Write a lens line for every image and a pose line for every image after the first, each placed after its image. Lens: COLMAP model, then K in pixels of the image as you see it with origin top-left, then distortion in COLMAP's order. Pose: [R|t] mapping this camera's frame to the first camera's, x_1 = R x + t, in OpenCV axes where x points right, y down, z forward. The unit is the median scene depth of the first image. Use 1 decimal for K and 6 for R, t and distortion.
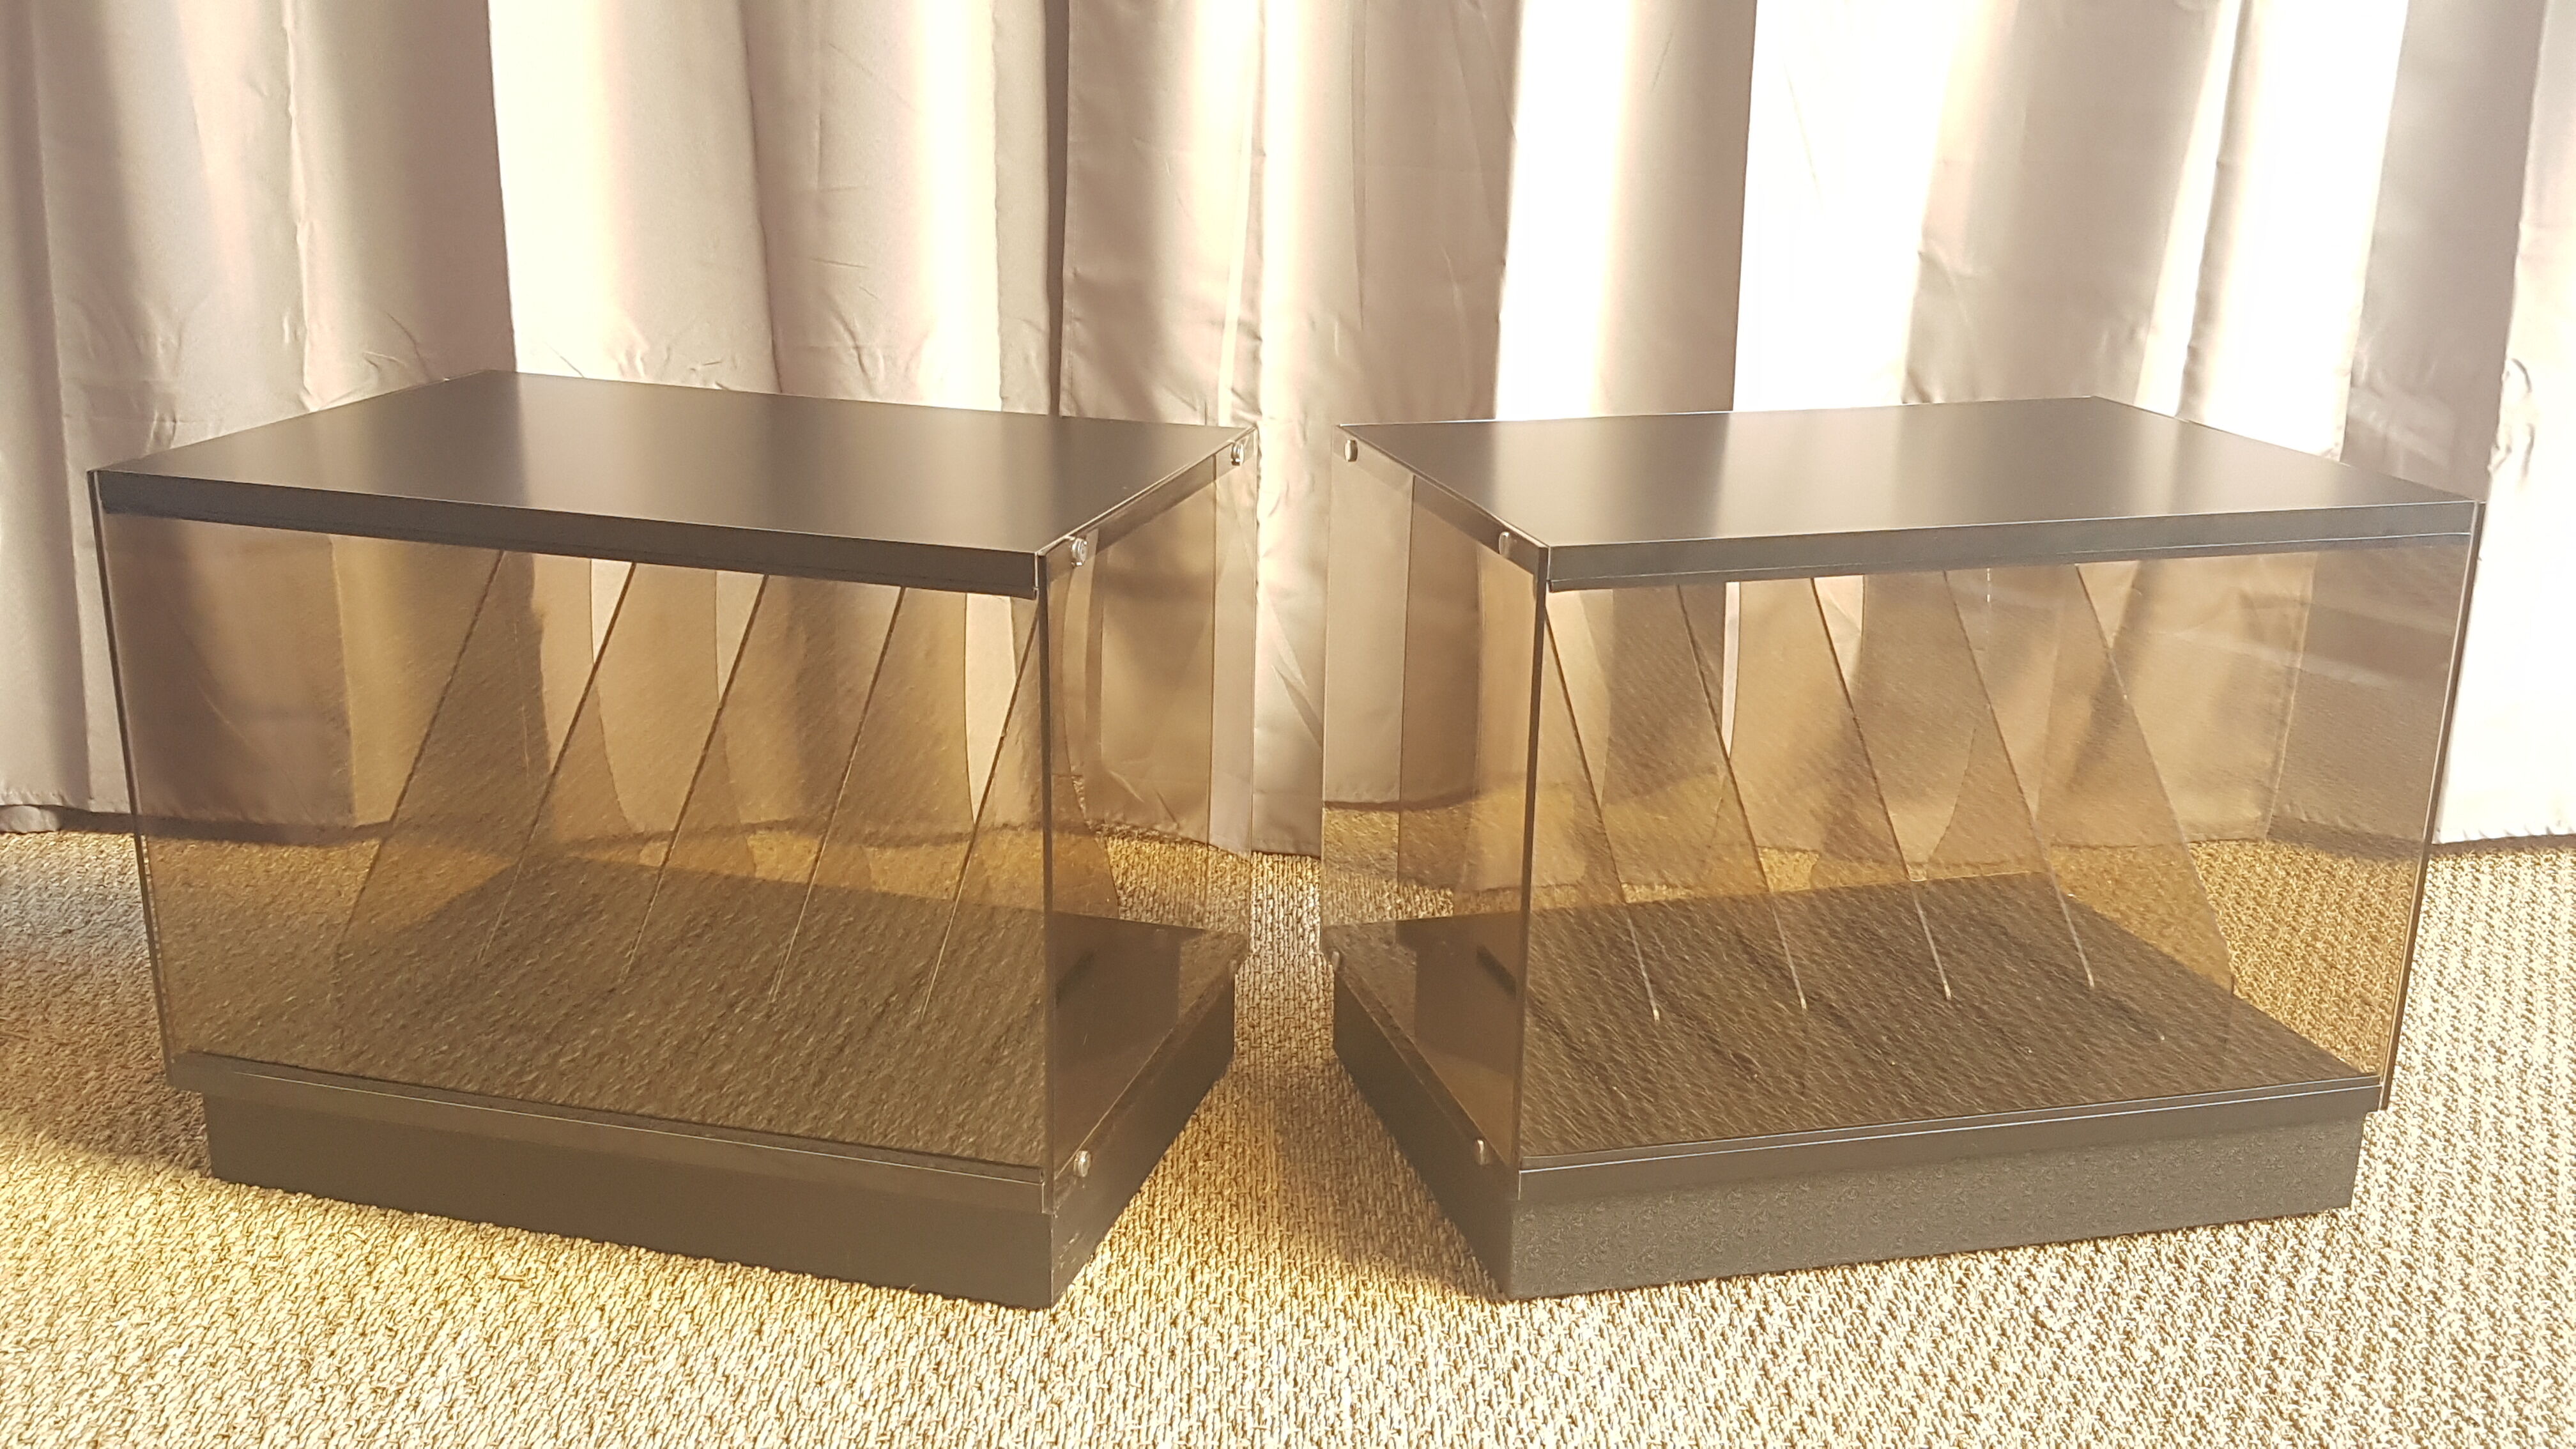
lens RADIAL K [[2415.1, 0, 1263.5], [0, 2415.1, 724.4], [0, 0, 1]] dist [0.266696, -0.571562]
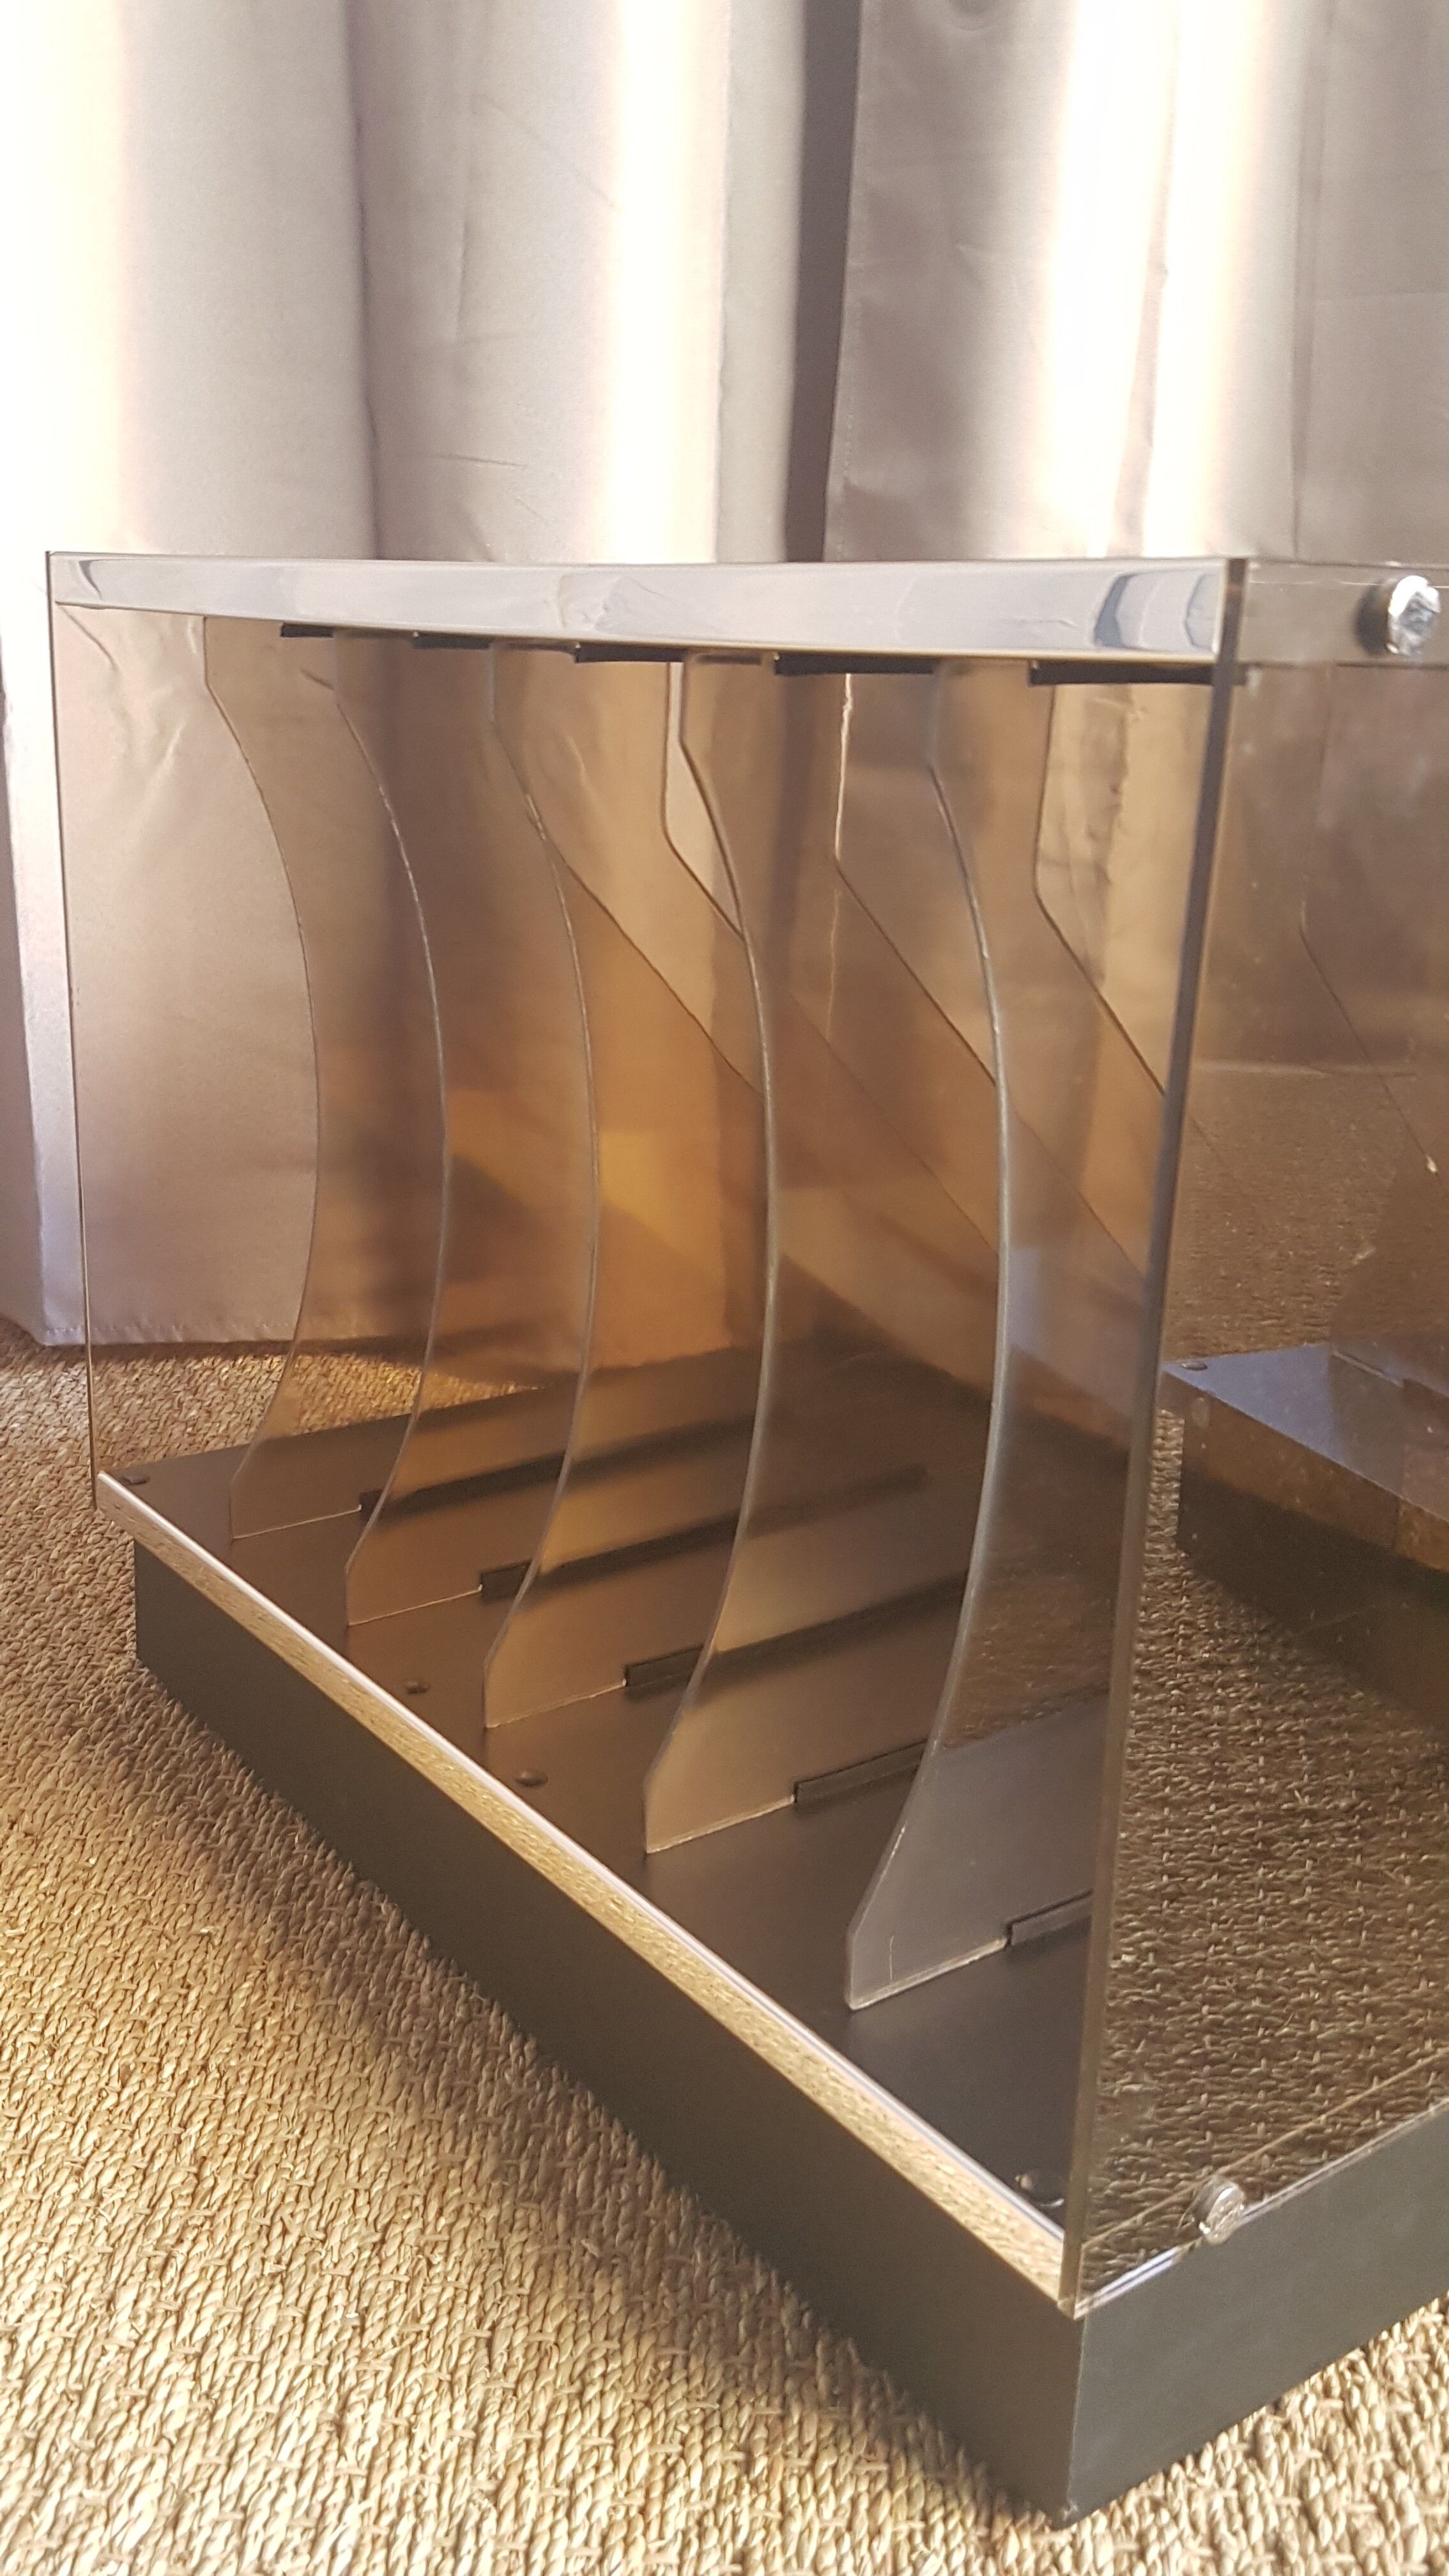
lens RADIAL K [[2091.3, 0, 635.9], [0, 2091.3, 1295.8], [0, 0, 1]] dist [0.176210, -0.313603]
pose [[0.997750, 0.019594, -0.064119, -0.125379], [-0.019326, 0.999802, 0.004784, 0.033754], [0.064200, -0.003534, 0.997931, 0.595101]]
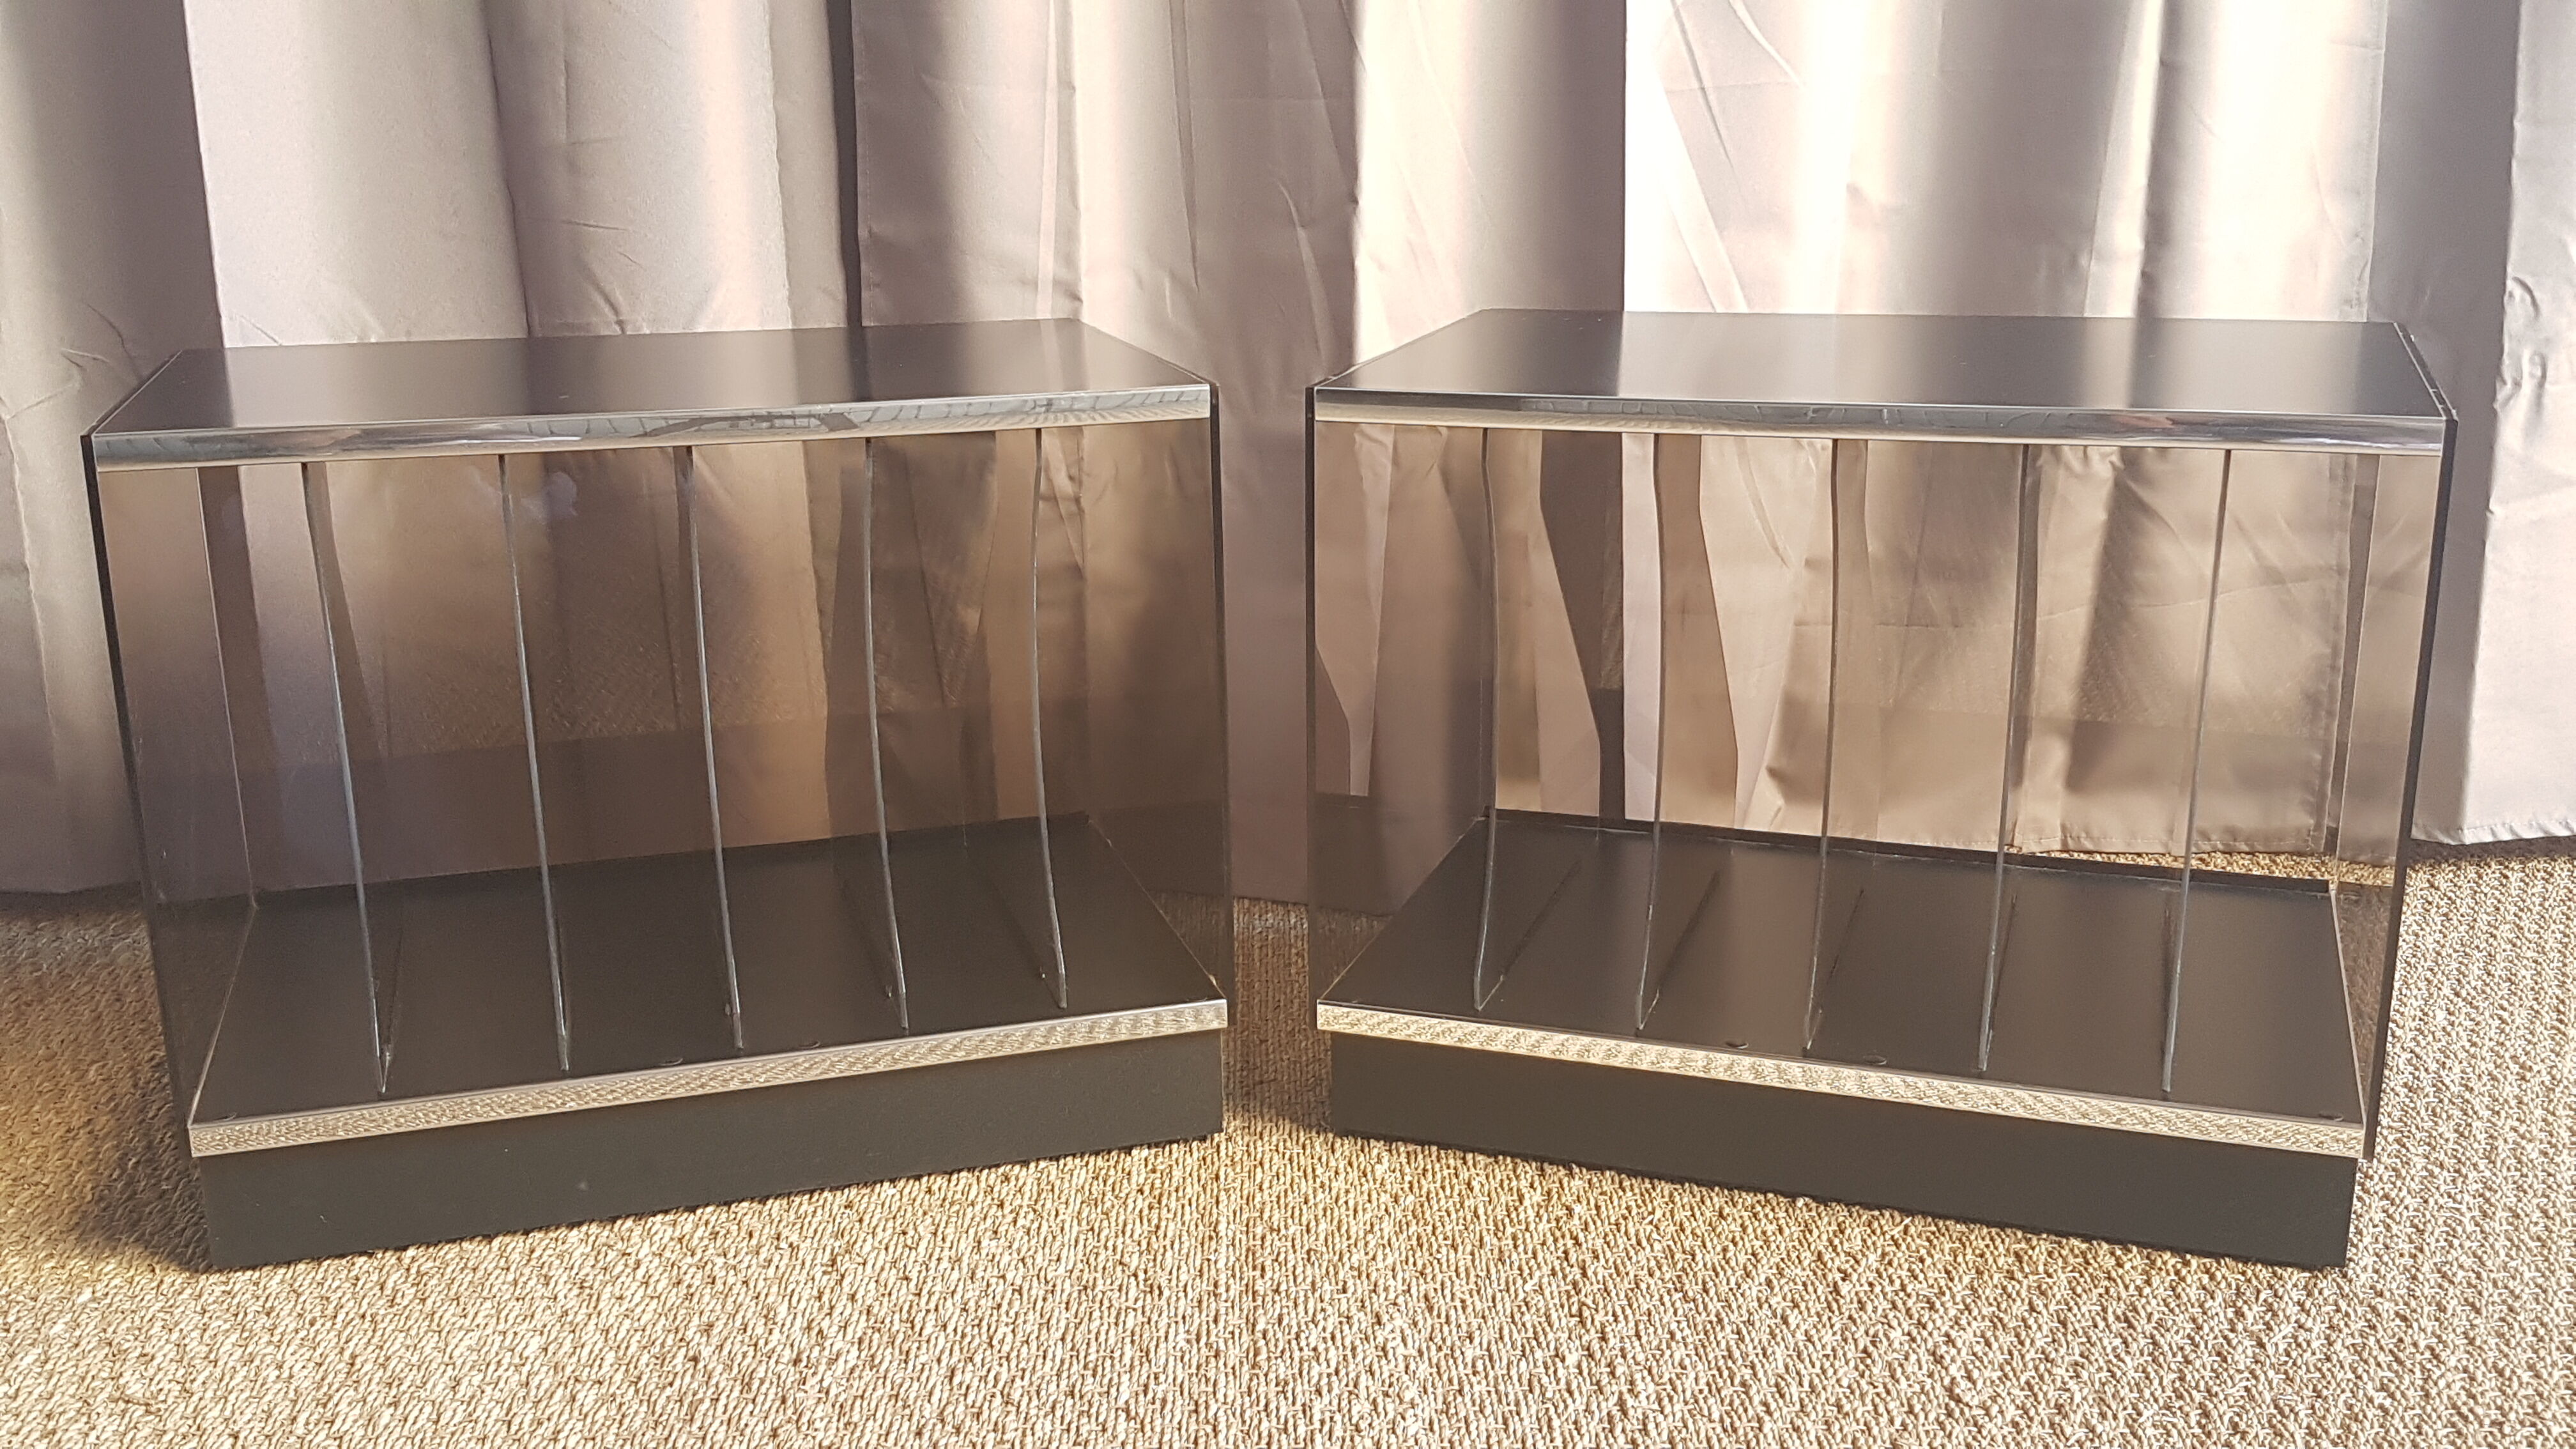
lens RADIAL K [[2536.2, 0, 1288.0], [0, 2536.2, 724.5], [0, 0, 1]] dist [0.291636, -0.671290]
pose [[0.999430, -0.031919, -0.010999, 0.104133], [0.031548, 0.998976, -0.032427, 0.035632], [0.012023, 0.032062, 0.999414, 0.111330]]
